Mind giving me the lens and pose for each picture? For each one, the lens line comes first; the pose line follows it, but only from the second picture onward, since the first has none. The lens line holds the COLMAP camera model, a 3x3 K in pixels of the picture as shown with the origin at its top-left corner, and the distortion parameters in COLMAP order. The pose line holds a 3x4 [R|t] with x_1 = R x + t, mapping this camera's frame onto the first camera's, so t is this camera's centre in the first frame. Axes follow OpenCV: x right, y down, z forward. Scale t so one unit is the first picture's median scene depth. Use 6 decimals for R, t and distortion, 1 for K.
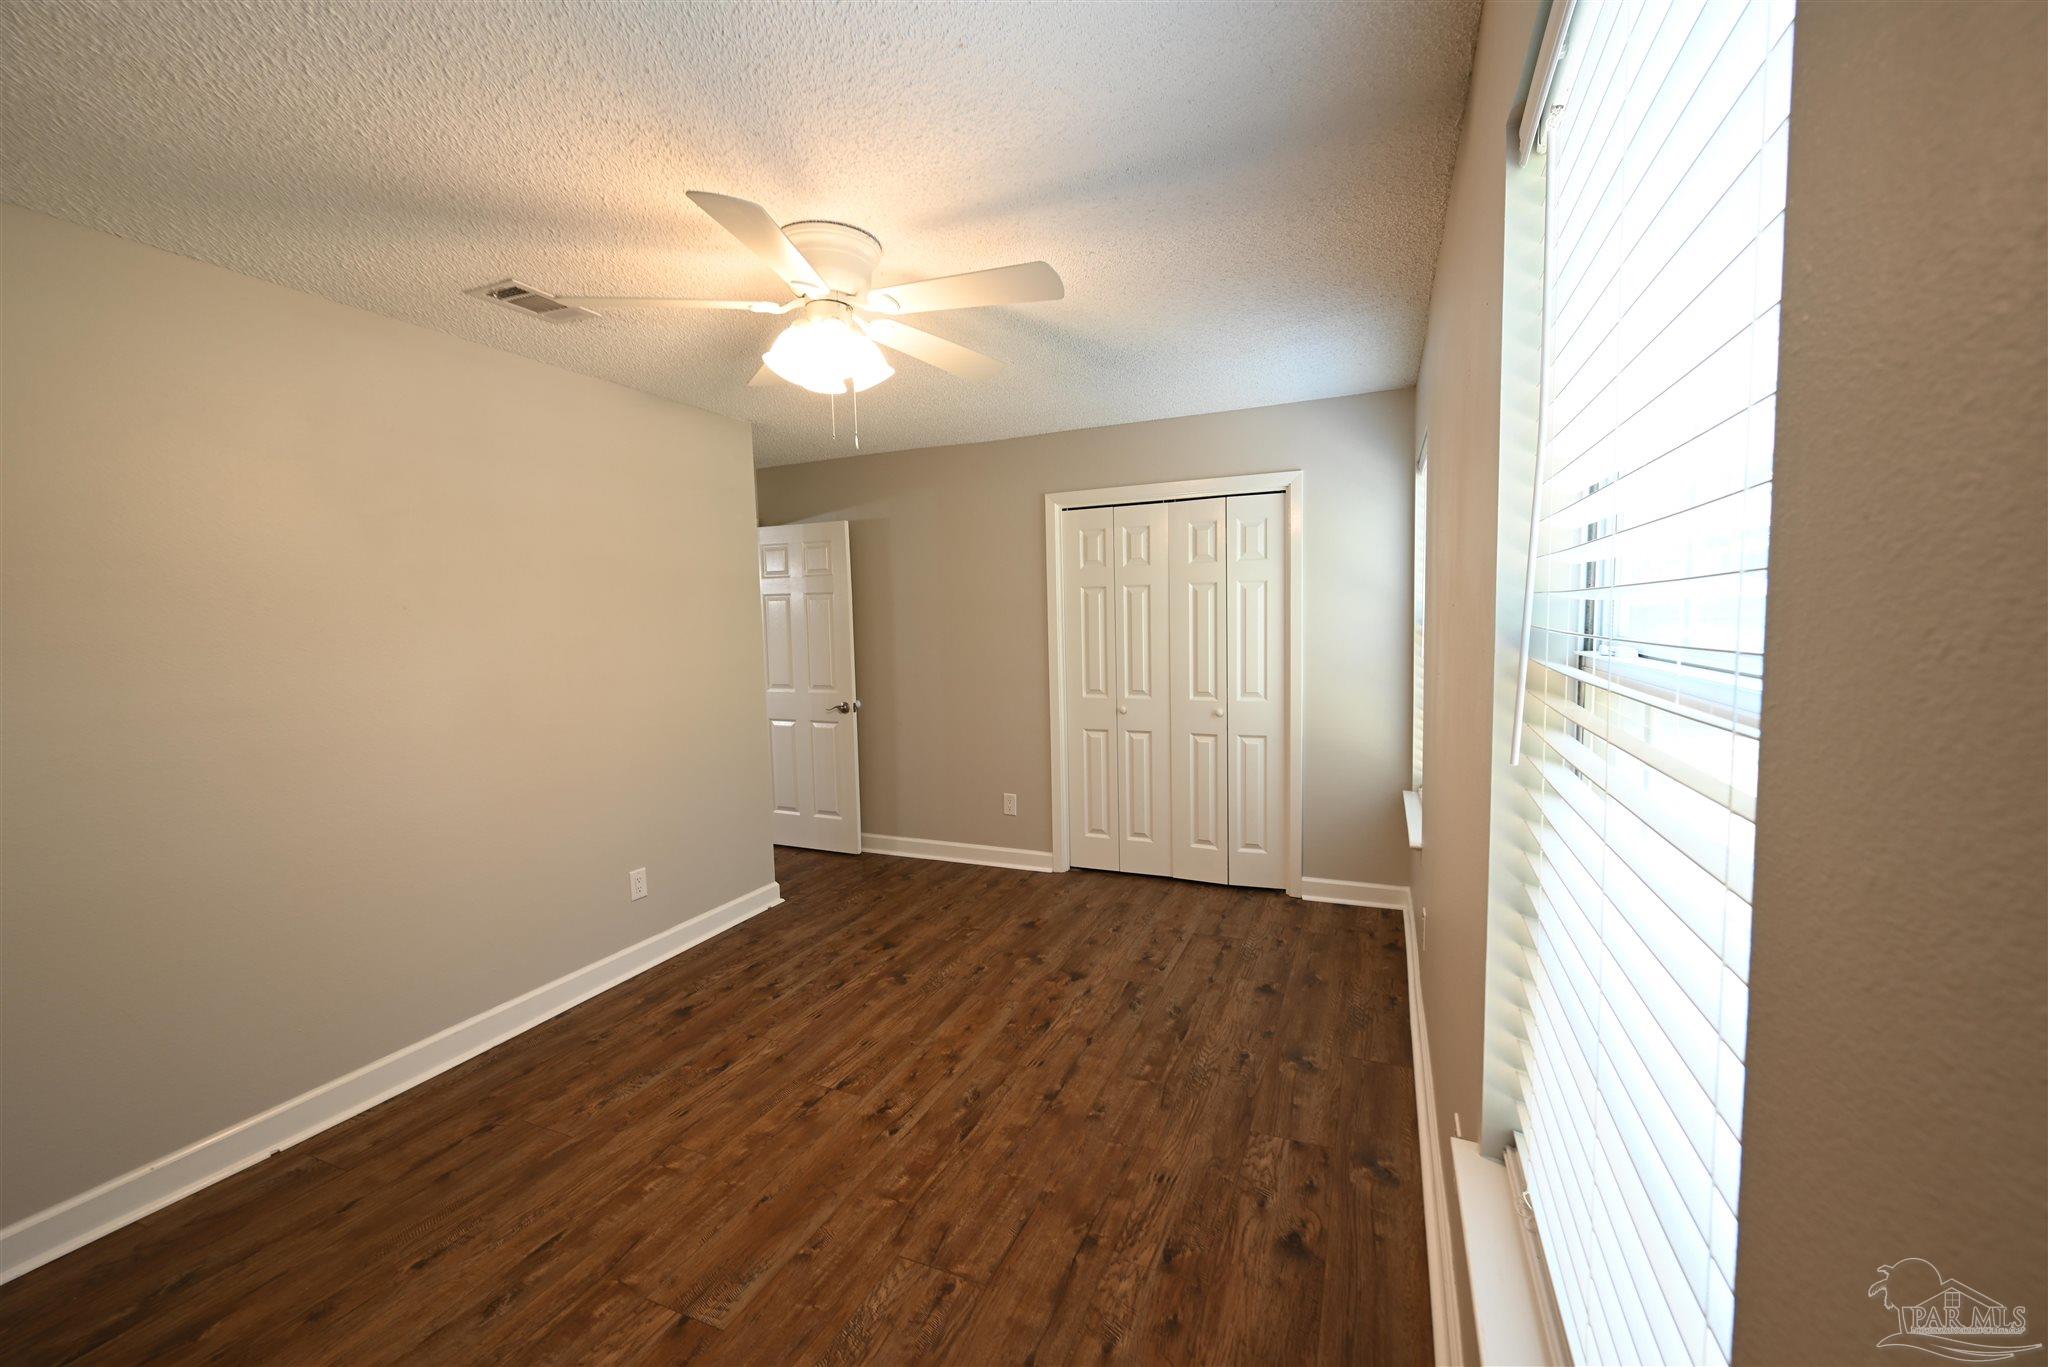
lens RADIAL K [[799.7, 0, 1028.0], [0, 799.7, 674.5], [0, 0, 1]] dist [-0.000928, -0.000281]
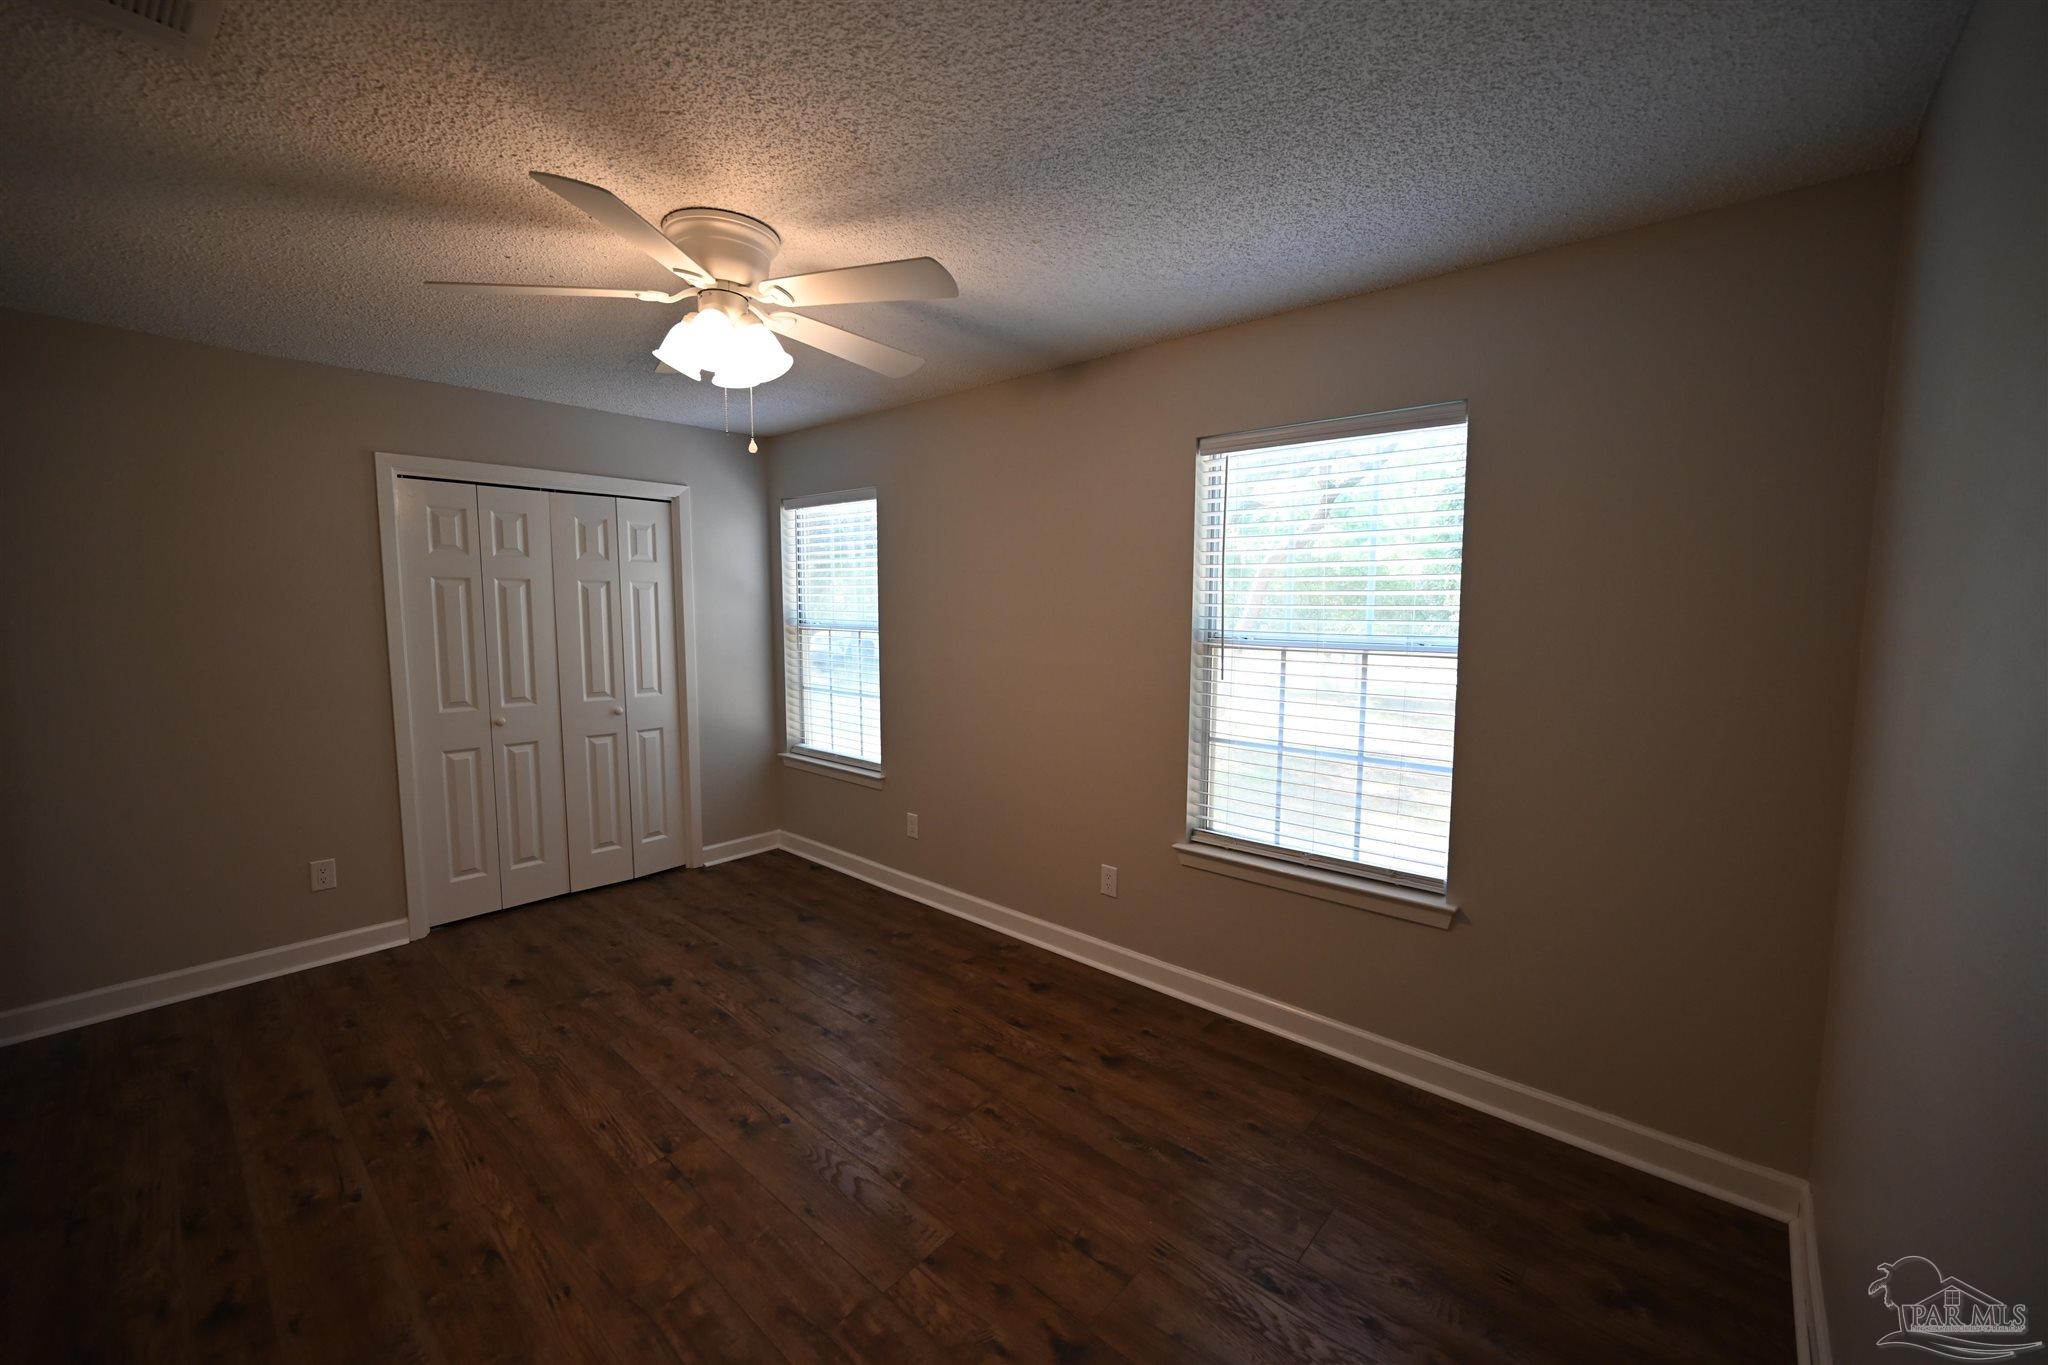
lens RADIAL K [[799.7, 0, 1028.0], [0, 799.7, 673.5], [0, 0, 1]] dist [-0.000928, -0.000281]
pose [[0.312918, -0.060380, 0.947859, -0.593291], [0.052309, 0.997558, 0.046277, -0.020604], [-0.948339, 0.035100, 0.315312, 0.209437]]
